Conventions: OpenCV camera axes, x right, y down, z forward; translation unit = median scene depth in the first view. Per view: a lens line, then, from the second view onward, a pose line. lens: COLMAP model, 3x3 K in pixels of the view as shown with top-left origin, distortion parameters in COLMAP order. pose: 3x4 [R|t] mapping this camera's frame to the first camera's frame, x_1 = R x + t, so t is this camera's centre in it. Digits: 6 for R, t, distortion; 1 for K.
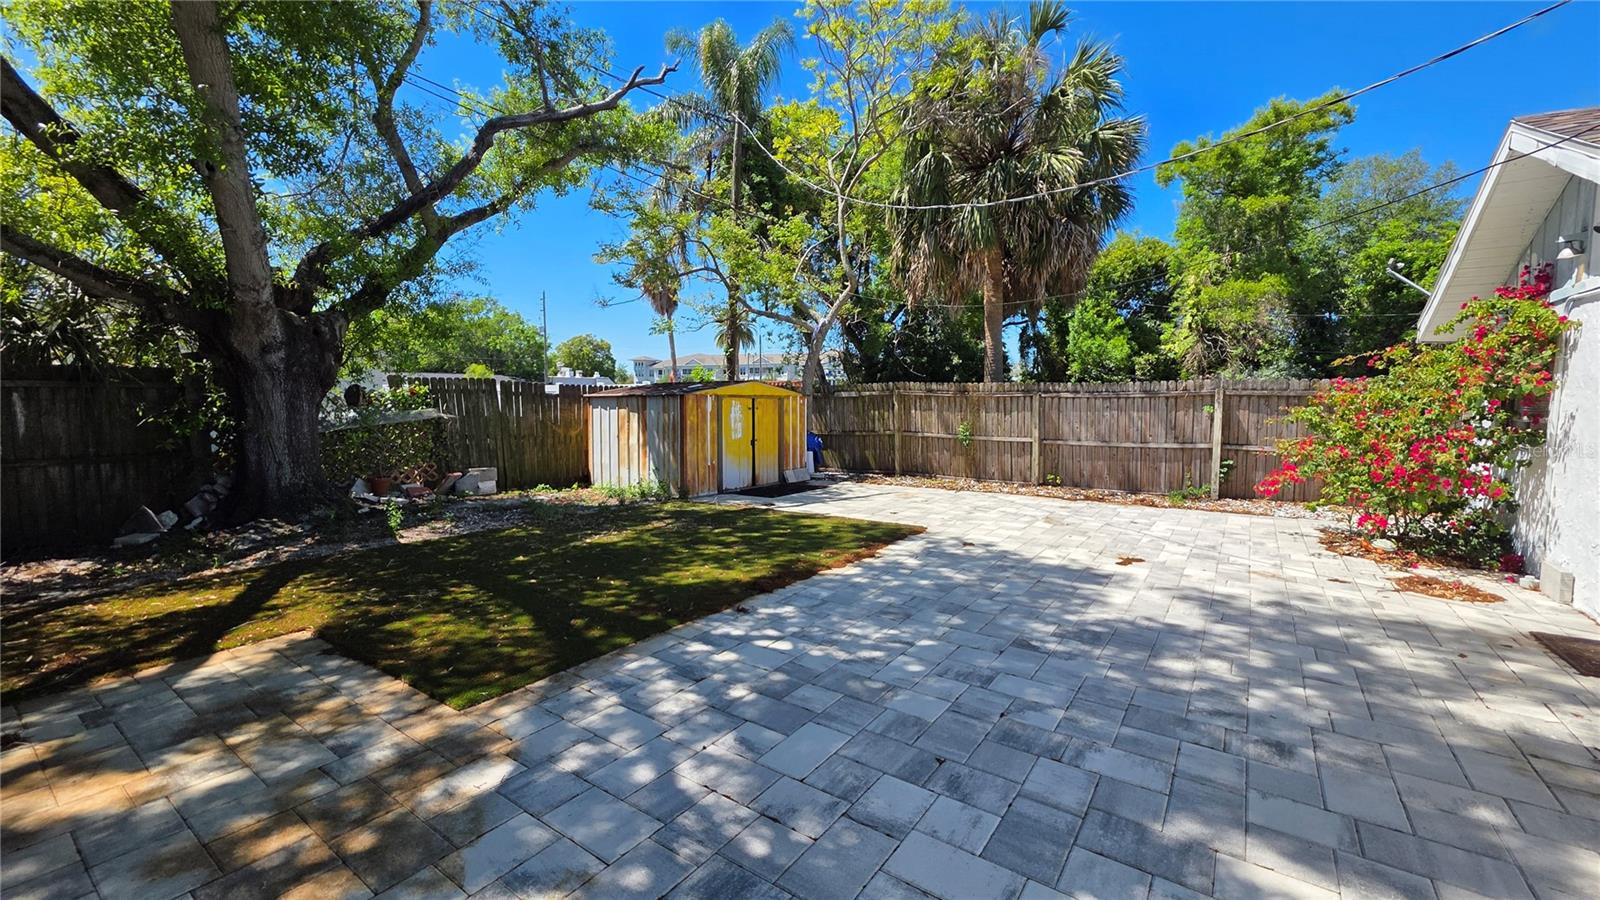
lens RADIAL K [[638.0, 0, 806.6], [0, 638.0, 449.6], [0, 0, 1]] dist [0.007672, -0.002056]
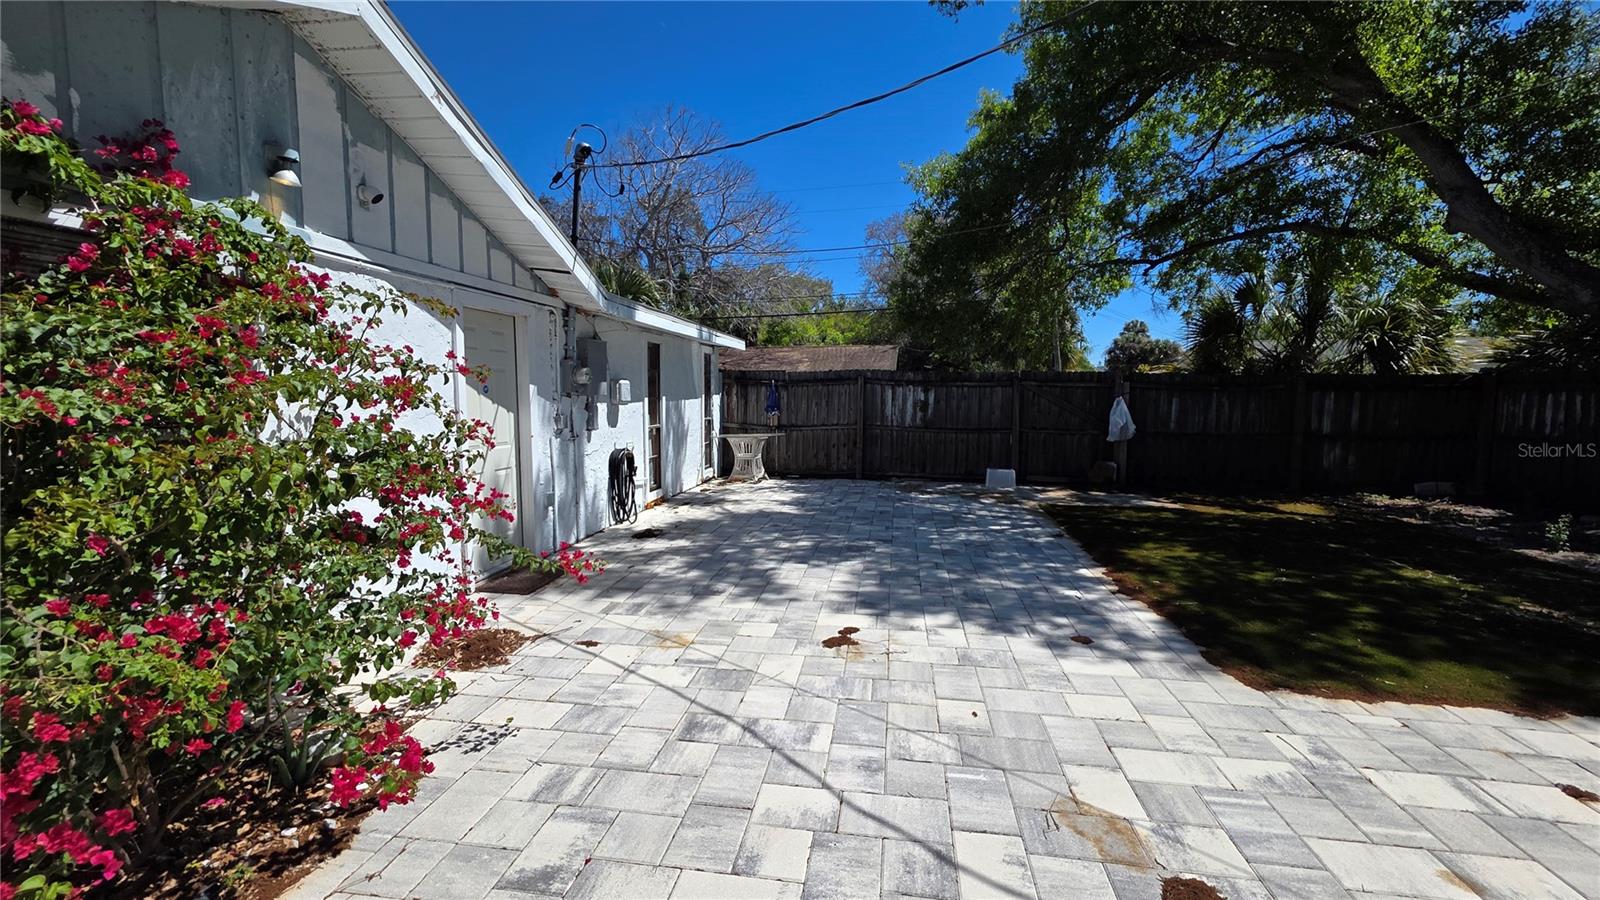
lens RADIAL K [[638.0, 0, 807.3], [0, 638.0, 440.2], [0, 0, 1]] dist [0.007672, -0.002056]
pose [[-0.896584, 0.028514, -0.441955, 1.129410], [-0.042974, 0.987615, 0.150899, -0.179013], [0.440784, 0.154286, -0.884254, 2.117606]]
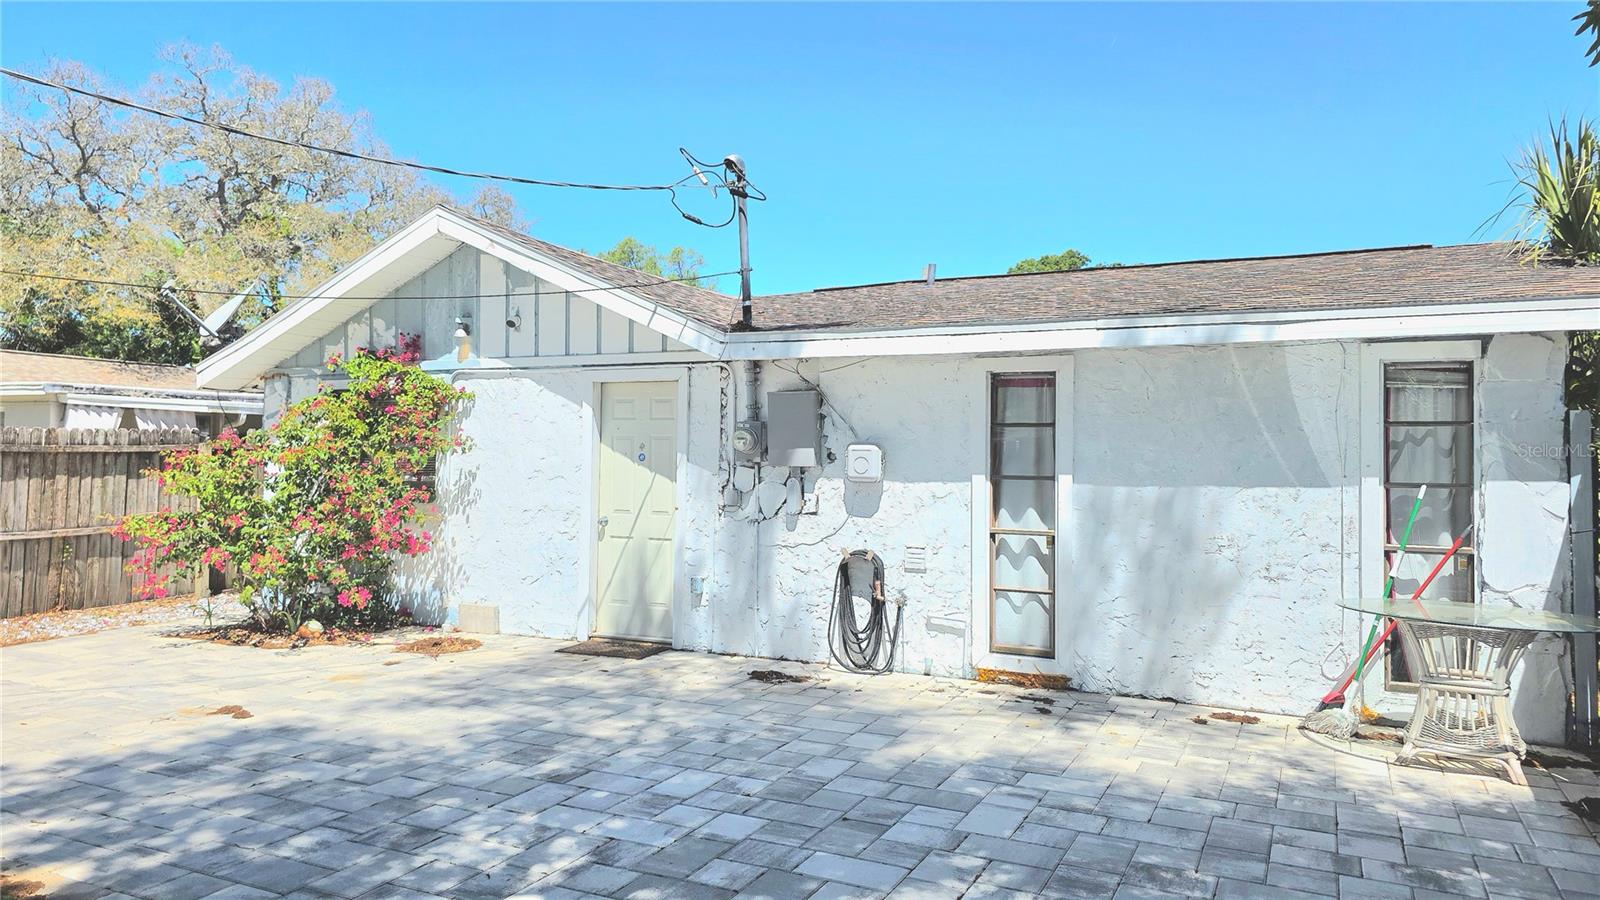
lens RADIAL K [[1079.2, 0, 807.5], [0, 1079.2, 430.3], [0, 0, 1]] dist [0.047046, -0.022816]
pose [[-0.146863, 0.018394, 0.988986, -0.941232], [0.074372, 0.997202, -0.007502, -0.079559], [-0.986357, 0.072451, -0.147820, 0.772268]]
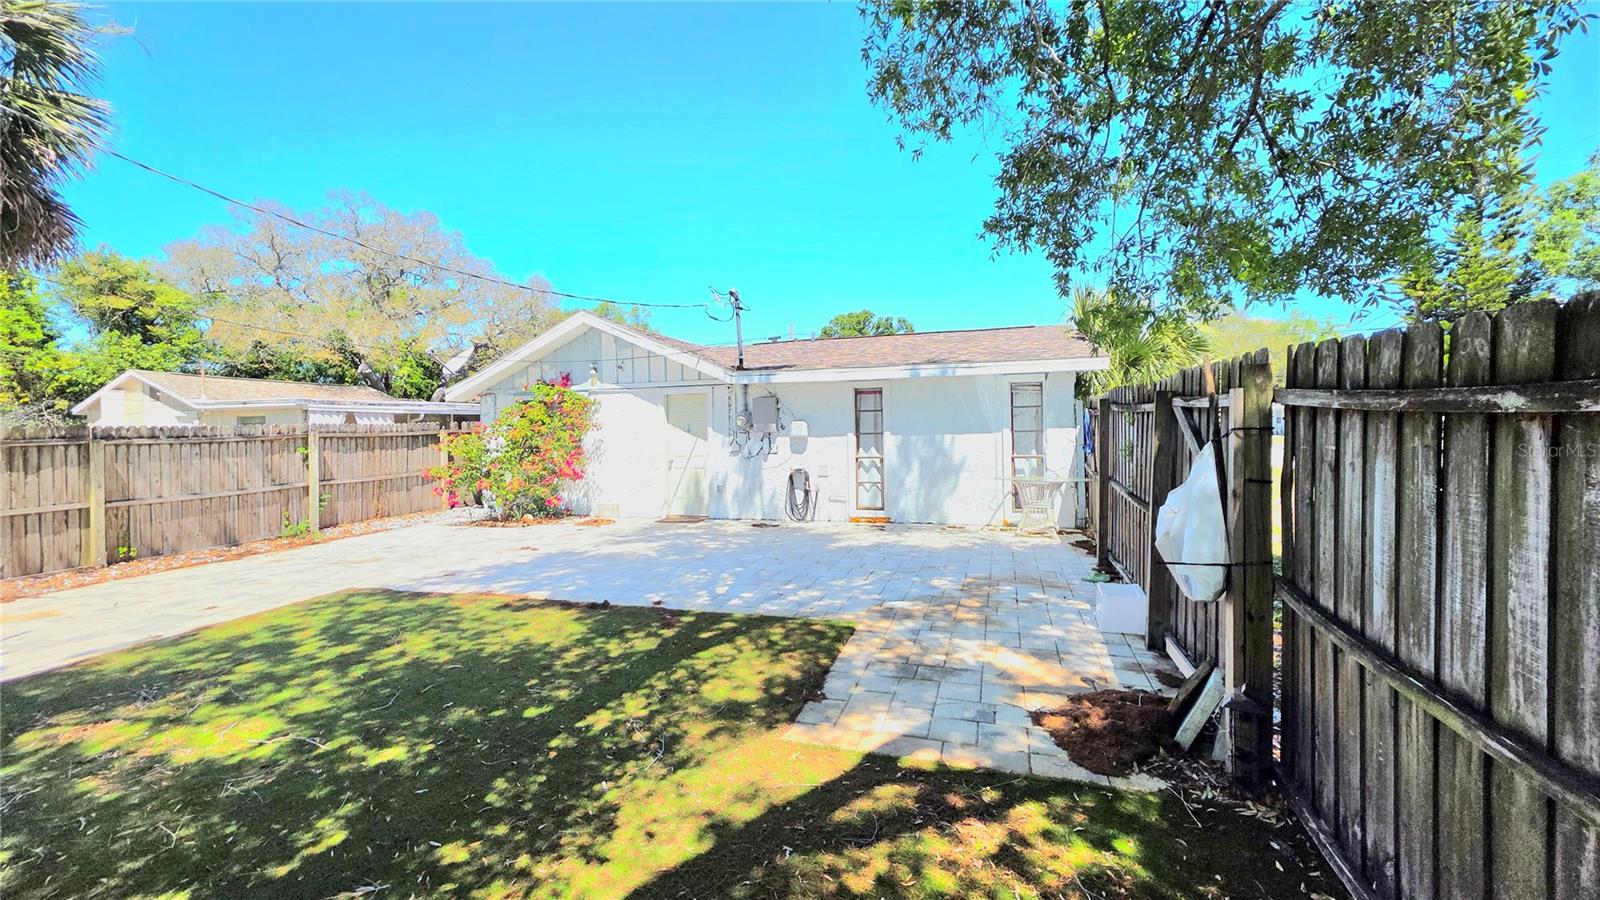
lens RADIAL K [[638.0, 0, 806.7], [0, 638.0, 440.7], [0, 0, 1]] dist [0.007672, -0.002056]
pose [[-0.303741, -0.019418, 0.952557, -1.456266], [0.099285, 0.993704, 0.051915, -0.111550], [-0.947567, 0.110343, -0.299901, 1.110980]]
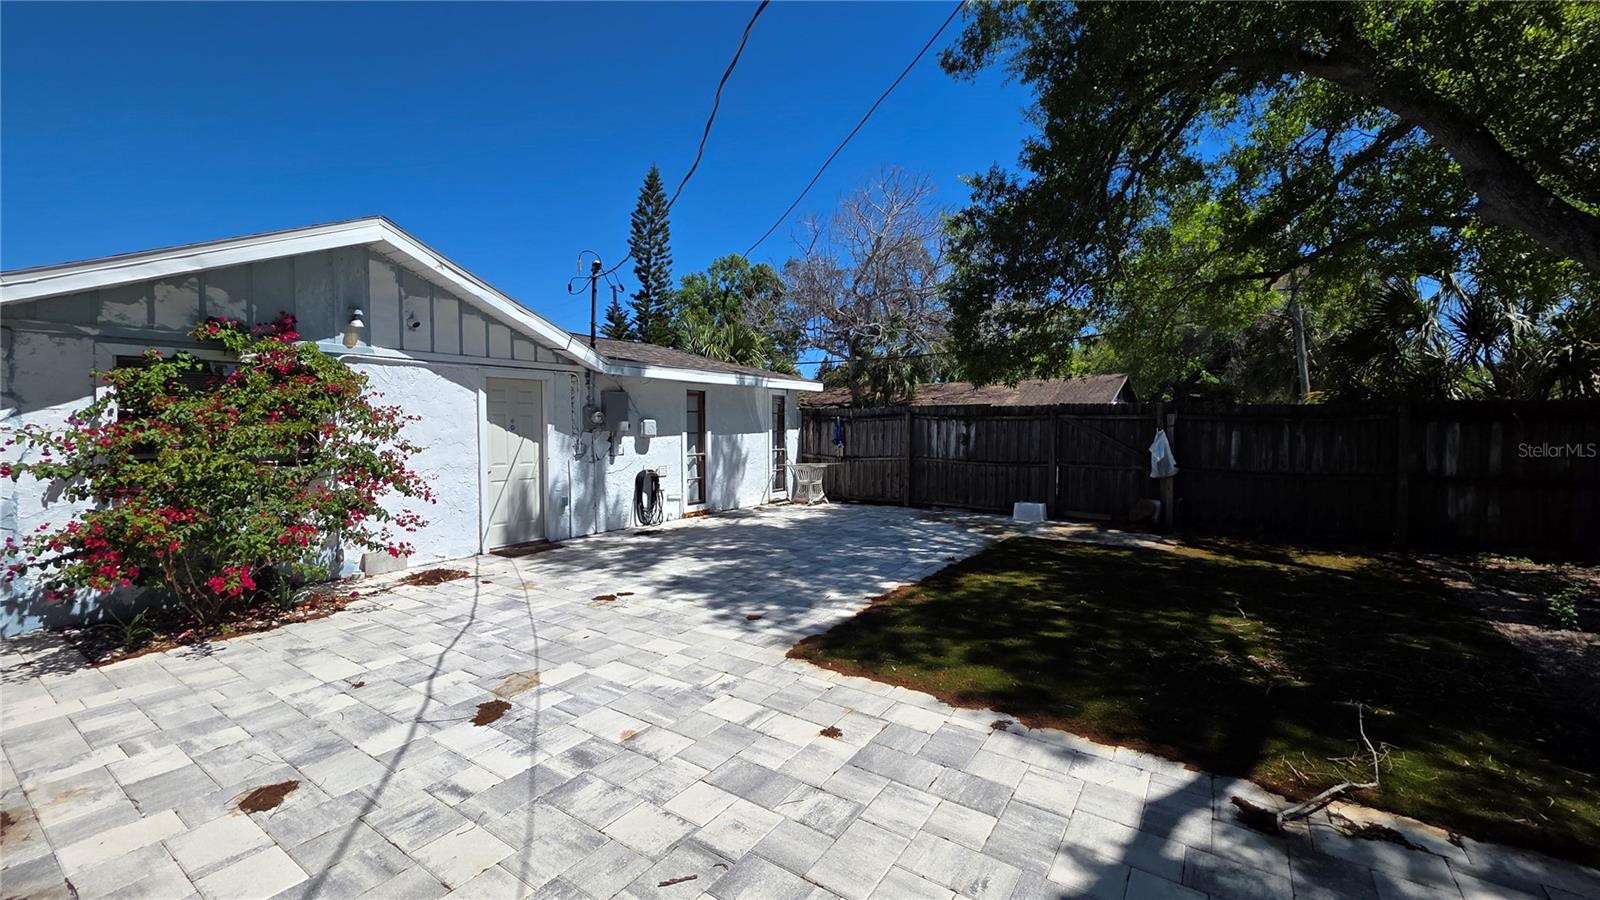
lens RADIAL K [[638.0, 0, 808.4], [0, 638.0, 440.9], [0, 0, 1]] dist [0.007672, -0.002056]
pose [[-0.999889, 0.002396, -0.014716, 0.291356], [0.000773, 0.994009, 0.109299, -0.234240], [0.014890, 0.109276, -0.993900, 2.678409]]
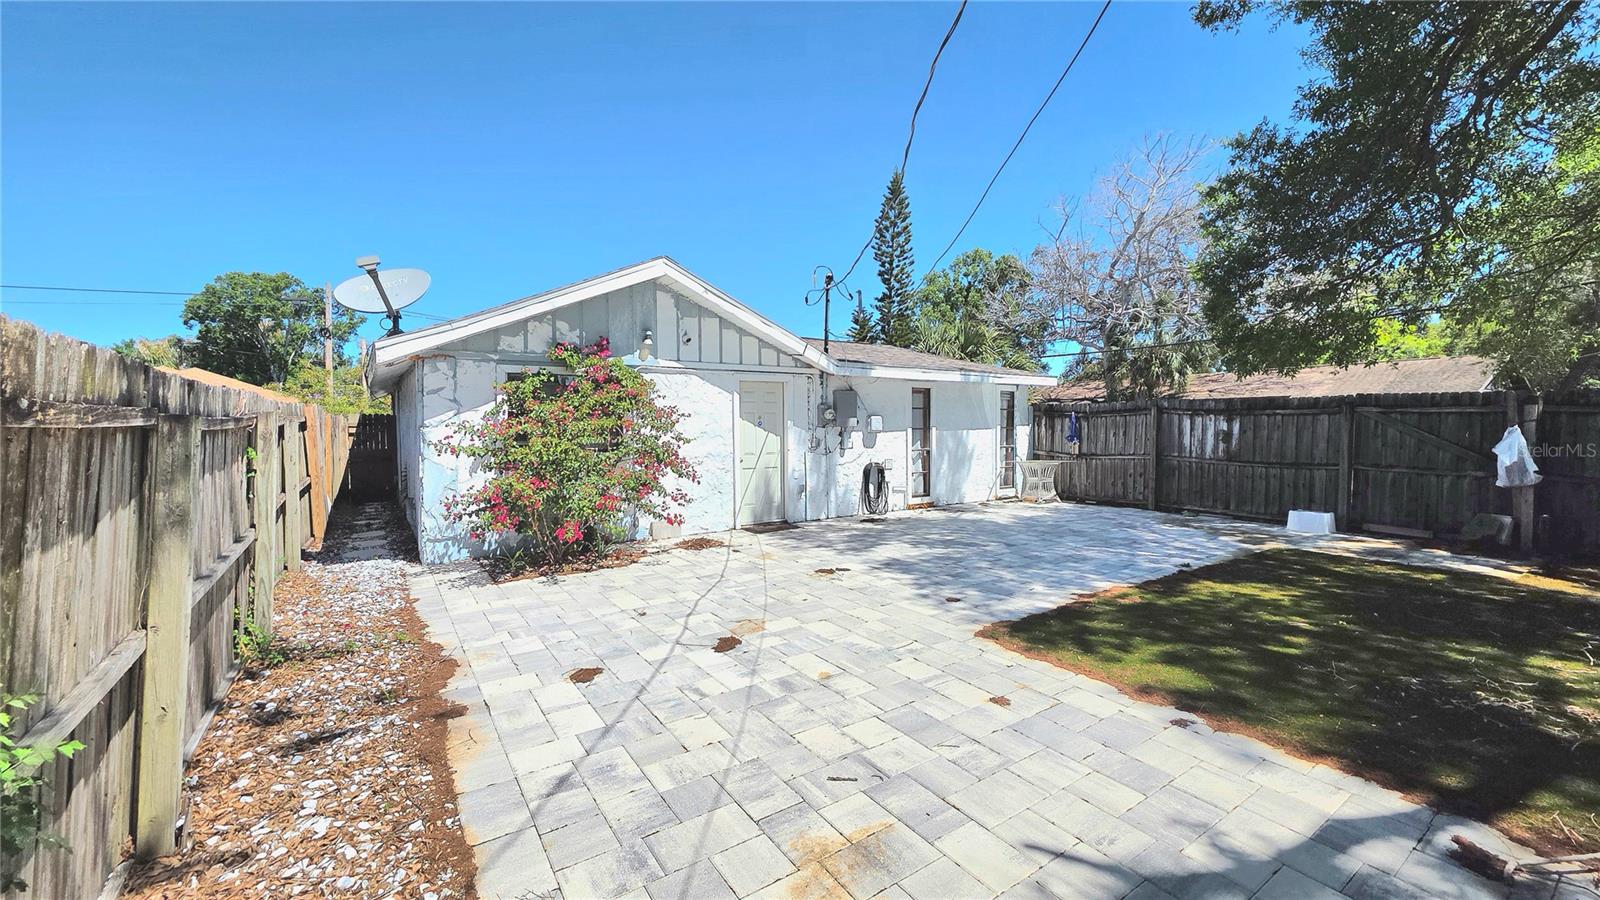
lens RADIAL K [[638.0, 0, 806.0], [0, 638.0, 441.4], [0, 0, 1]] dist [0.007672, -0.002056]
pose [[-0.932801, -0.006785, 0.360328, 0.192564], [0.034062, 0.993687, 0.106888, -0.236162], [-0.358779, 0.111979, -0.926682, 2.778604]]
